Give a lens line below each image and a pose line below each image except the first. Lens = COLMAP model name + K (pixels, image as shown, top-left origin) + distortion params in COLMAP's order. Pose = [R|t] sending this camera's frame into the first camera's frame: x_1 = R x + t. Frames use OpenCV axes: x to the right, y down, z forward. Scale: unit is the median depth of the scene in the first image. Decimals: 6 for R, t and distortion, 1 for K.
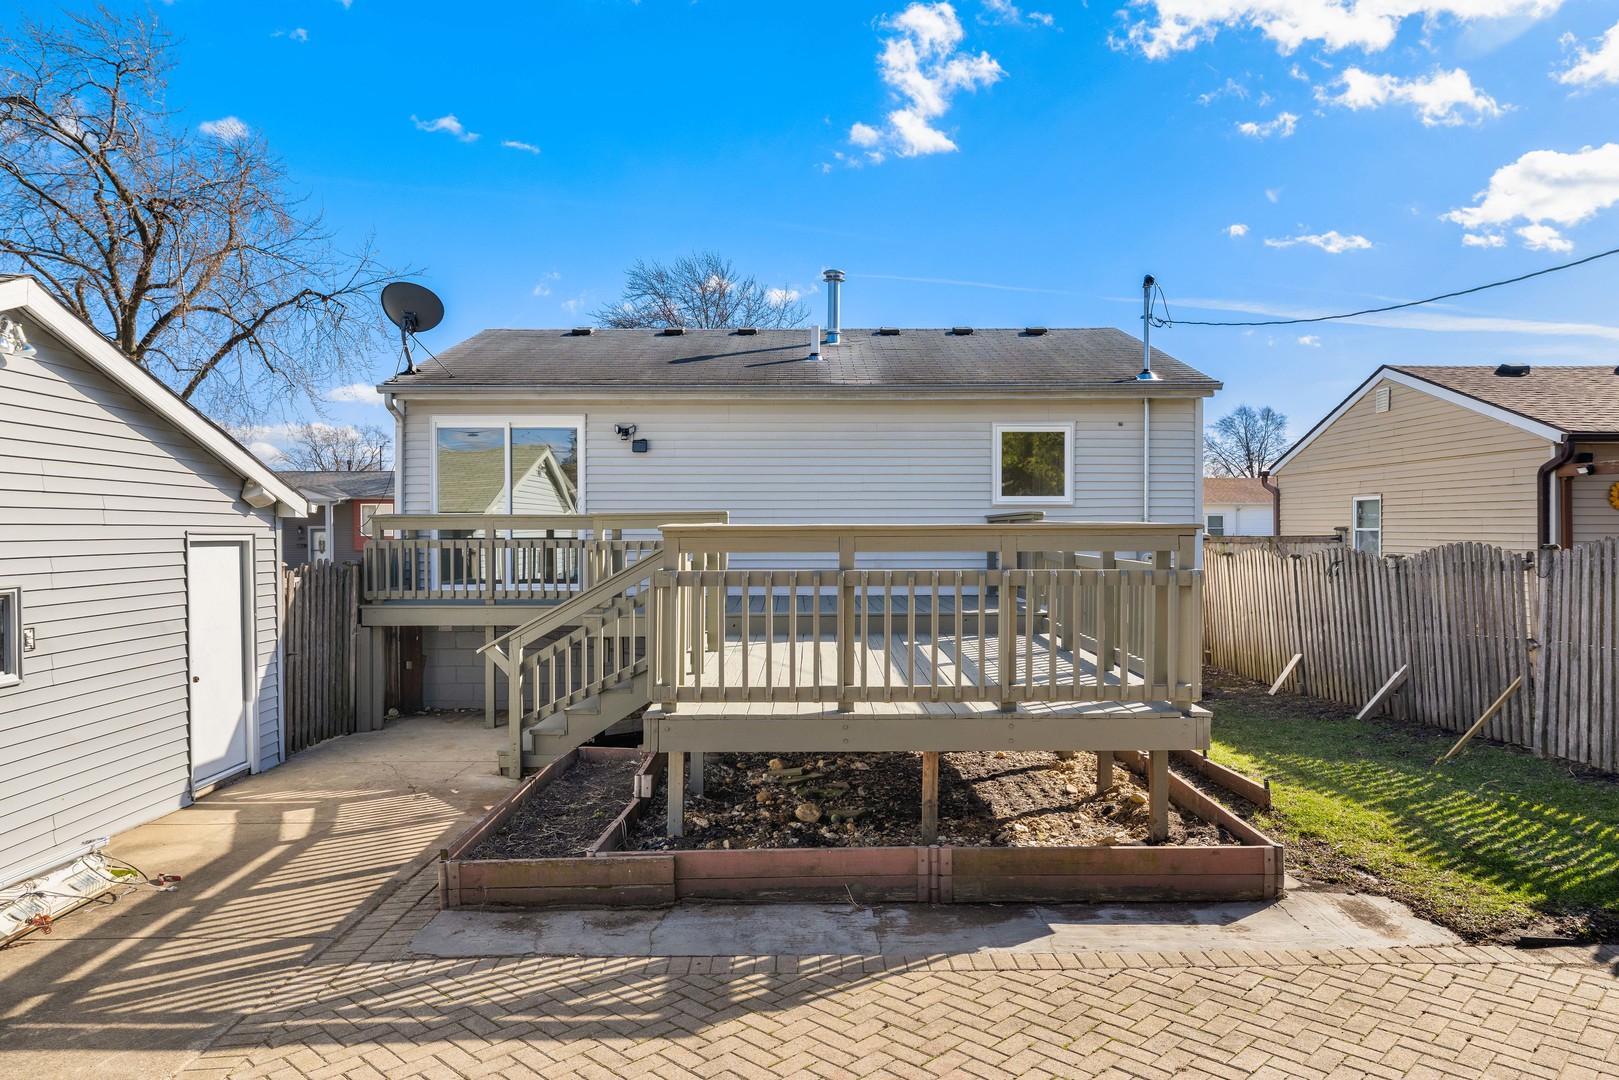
lens RADIAL K [[1077.4, 0, 809.5], [0, 1077.4, 540.0], [0, 0, 1]] dist [0.000101, -0.000280]
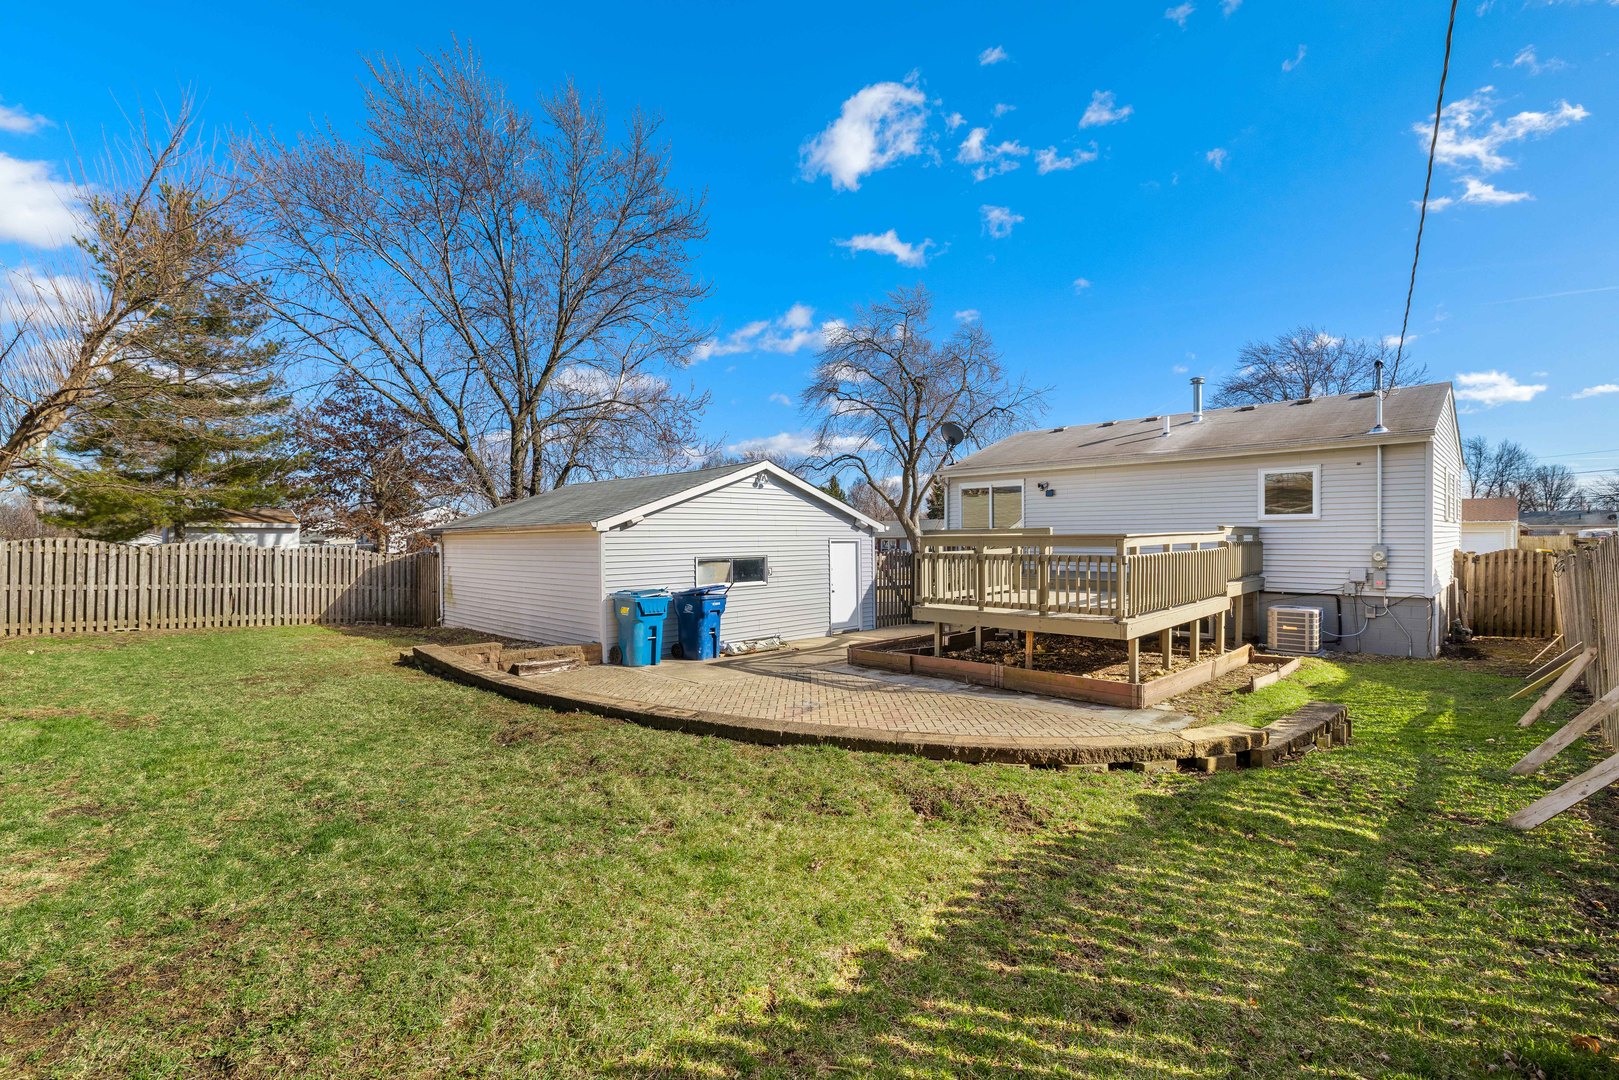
lens RADIAL K [[699.4, 0, 813.4], [0, 699.4, 535.6], [0, 0, 1]] dist [-0.002273, -0.000110]
pose [[0.713345, -0.003061, -0.700806, 0.564052], [-0.002645, 0.999972, -0.007059, -0.000885], [0.700808, 0.006889, 0.713317, -0.269297]]
